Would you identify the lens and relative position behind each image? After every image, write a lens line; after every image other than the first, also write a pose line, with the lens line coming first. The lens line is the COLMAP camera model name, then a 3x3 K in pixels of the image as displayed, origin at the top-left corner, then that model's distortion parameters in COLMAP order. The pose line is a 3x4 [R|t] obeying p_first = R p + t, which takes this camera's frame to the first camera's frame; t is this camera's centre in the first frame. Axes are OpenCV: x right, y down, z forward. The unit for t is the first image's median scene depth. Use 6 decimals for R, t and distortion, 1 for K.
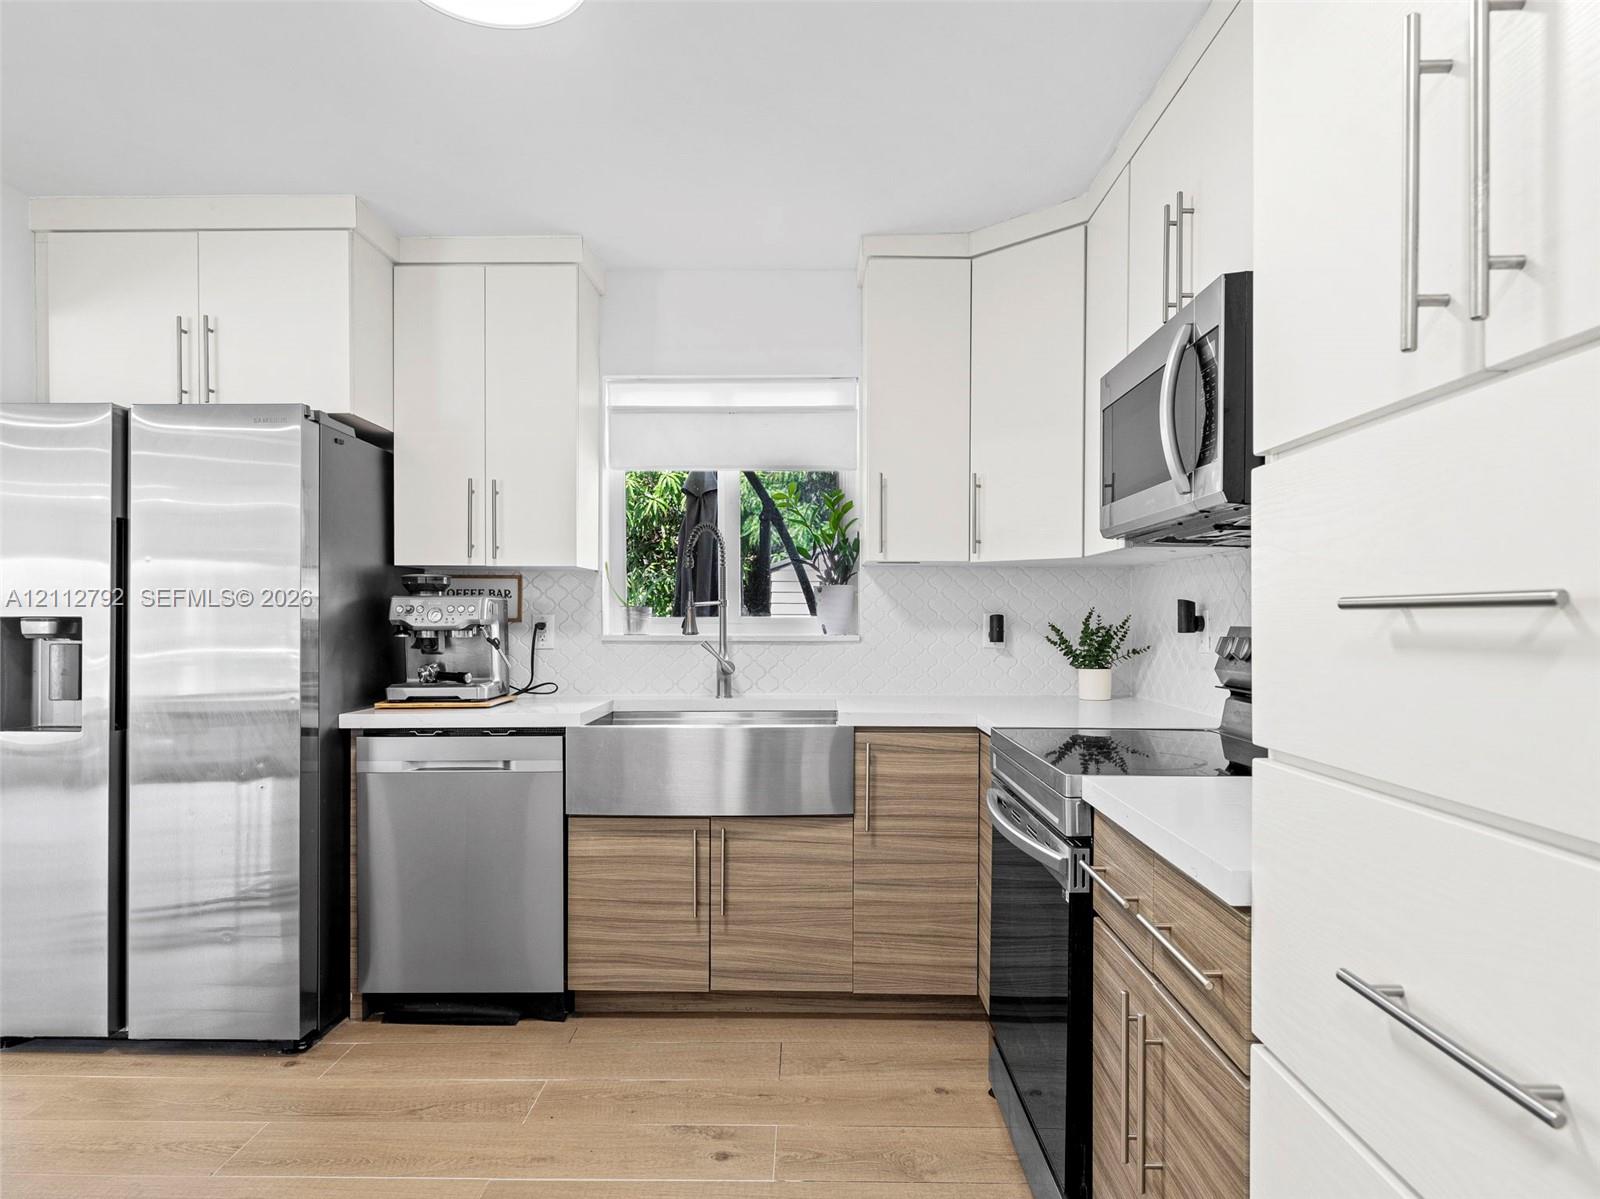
lens RADIAL K [[988.0, 0, 798.0], [0, 988.0, 627.5], [0, 0, 1]] dist [-0.000400, -0.001271]
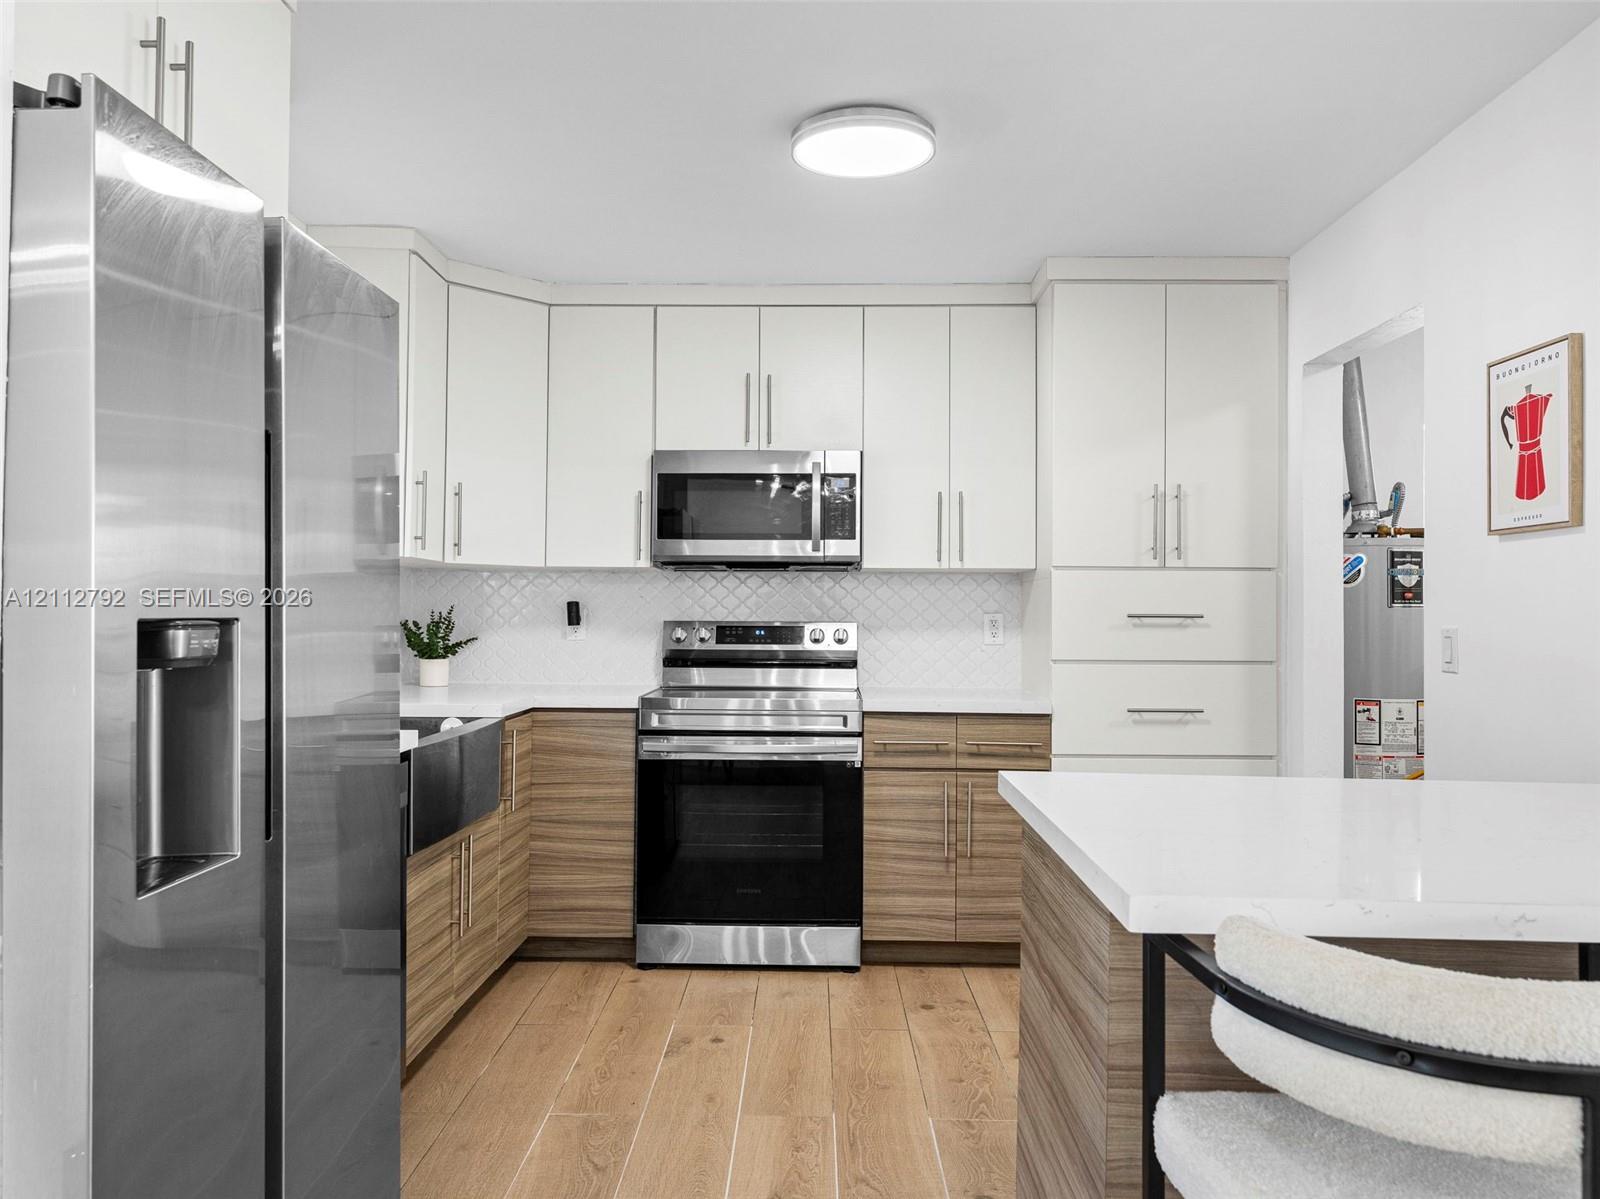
lens RADIAL K [[1174.1, 0, 800.0], [0, 1174.1, 599.5], [0, 0, 1]] dist [0.002338, 0.000348]
pose [[0.004459, 0.010408, 0.999936, -1.213405], [0.002512, 0.999943, -0.010420, -0.012475], [-0.999987, 0.002558, 0.004433, 0.669619]]
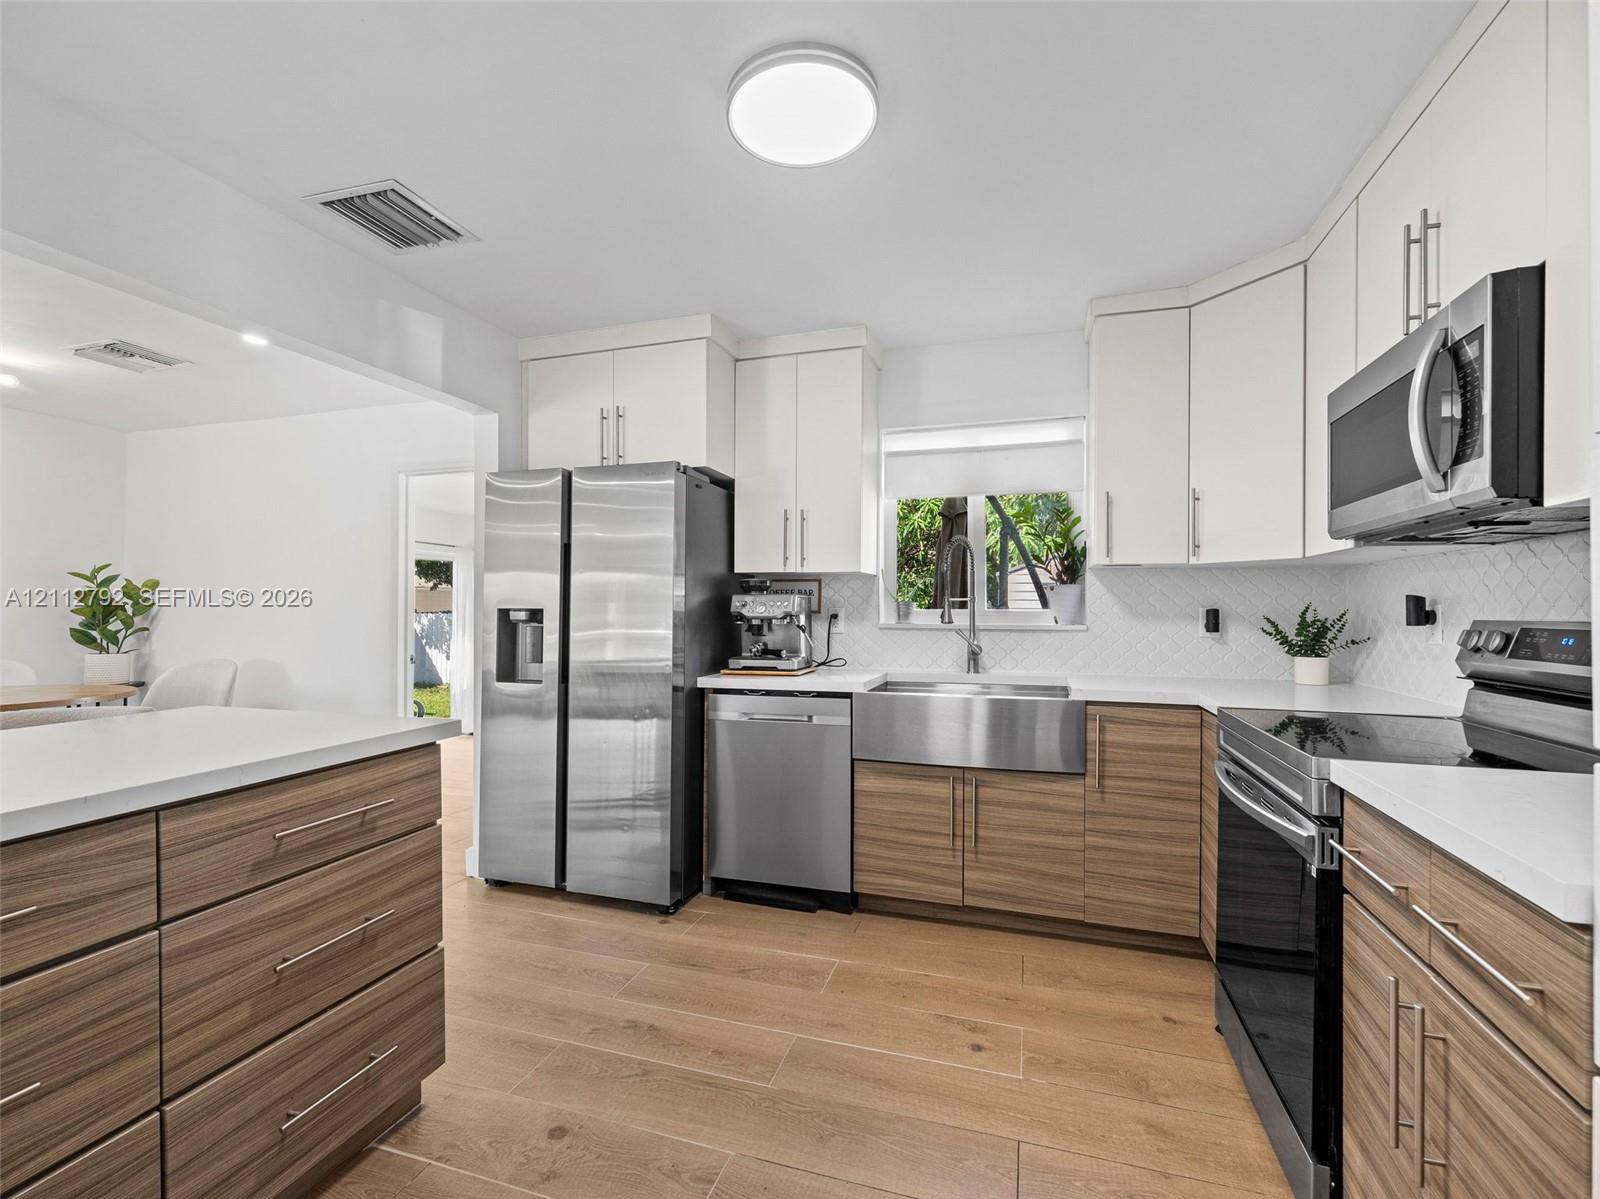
lens RADIAL K [[716.5, 0, 800.2], [0, 716.5, 606.4], [0, 0, 1]] dist [-0.001777, -0.000706]
pose [[0.955669, 0.001223, -0.294442, -0.019064], [-0.006071, 0.999861, -0.015550, 0.000527], [0.294382, 0.016648, 0.955543, 0.055576]]
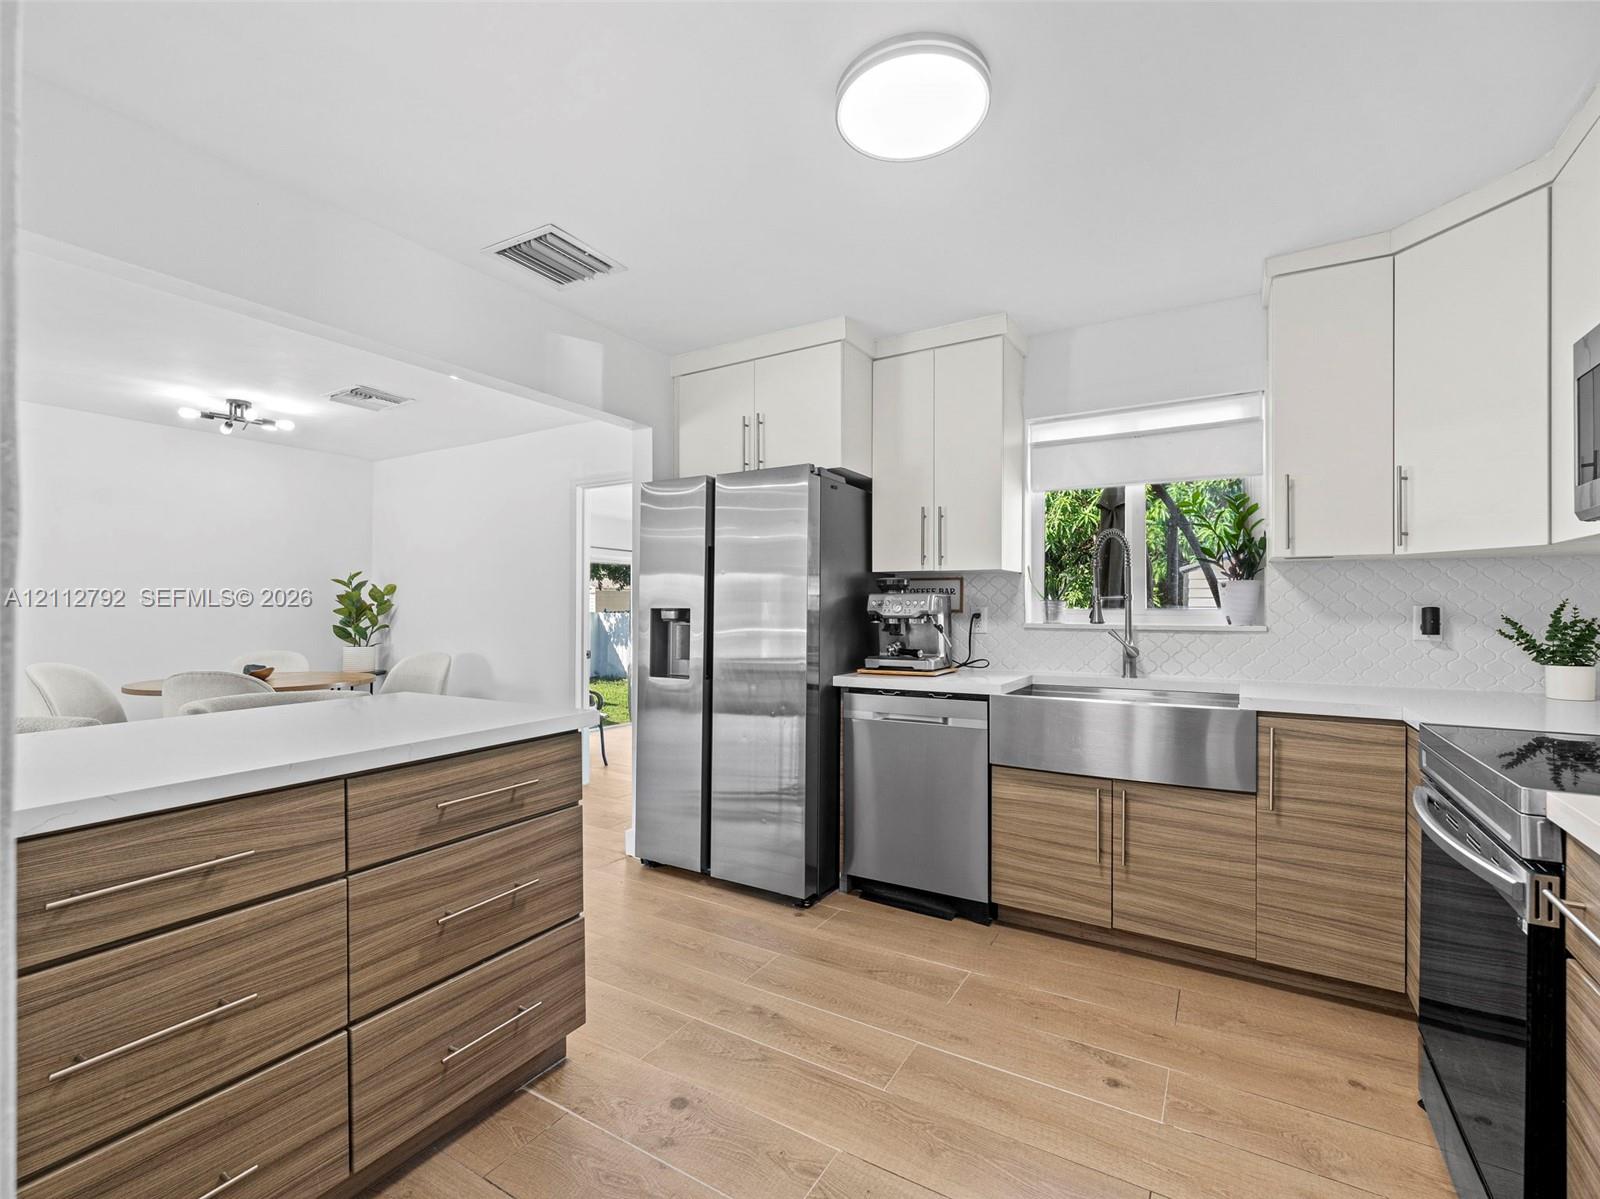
lens RADIAL K [[717.0, 0, 800.4], [0, 717.0, 603.3], [0, 0, 1]] dist [-0.002654, -0.000284]
pose [[0.861532, -0.002960, -0.507694, 0.024971], [-0.006669, 0.999831, -0.017145, -0.000145], [0.507659, 0.018157, 0.861367, 0.073701]]
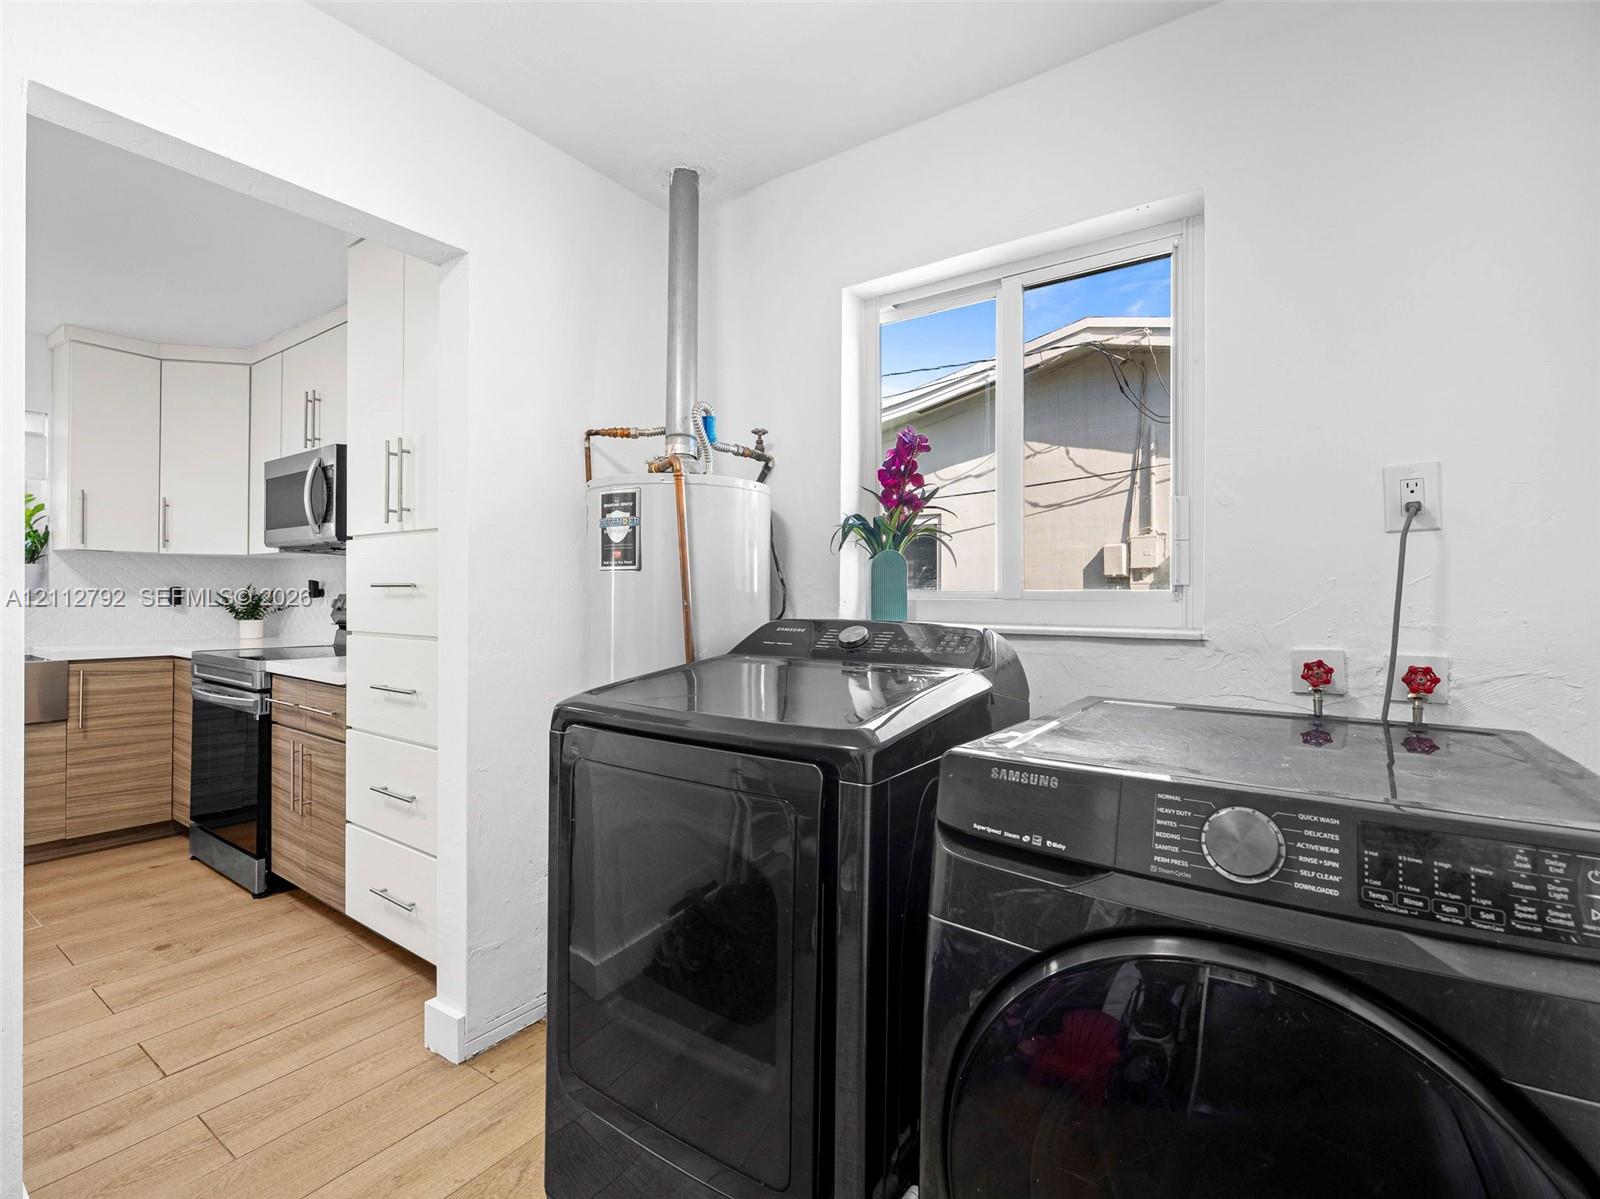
lens RADIAL K [[739.0, 0, 799.9], [0, 739.0, 594.3], [0, 0, 1]] dist [0.000197, -0.000155]
pose [[0.565677, 0.003078, 0.824621, -0.239886], [0.002464, 0.999982, -0.005422, 0.008600], [-0.824623, 0.005099, 0.565659, -0.550317]]
